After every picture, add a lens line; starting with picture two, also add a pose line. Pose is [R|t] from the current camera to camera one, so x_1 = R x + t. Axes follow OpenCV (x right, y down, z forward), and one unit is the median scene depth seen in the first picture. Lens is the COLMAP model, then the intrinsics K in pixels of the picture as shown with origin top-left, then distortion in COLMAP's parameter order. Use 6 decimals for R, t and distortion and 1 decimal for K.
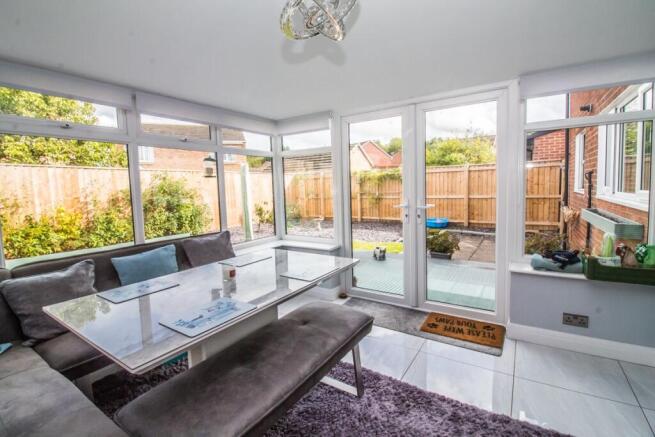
lens RADIAL K [[306.8, 0, 329.1], [0, 306.8, 206.8], [0, 0, 1]] dist [-0.004802, -0.000356]
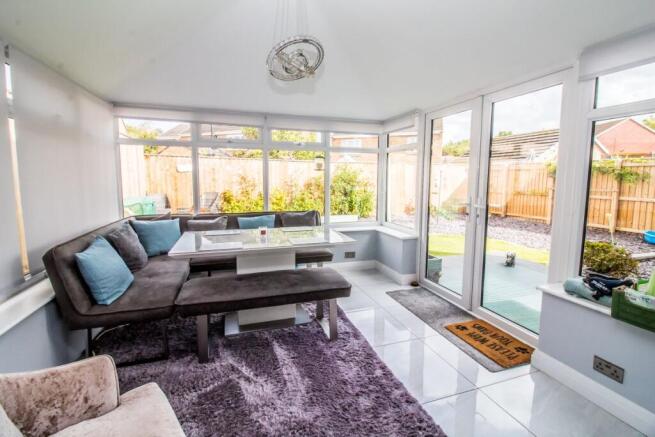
lens RADIAL K [[306.8, 0, 329.1], [0, 306.8, 206.8], [0, 0, 1]] dist [-0.004802, -0.000356]
pose [[0.775233, 0.091050, -0.625079, 0.524695], [-0.070442, 0.995846, 0.057694, -0.019612], [0.627735, -0.000694, 0.778427, -0.020008]]
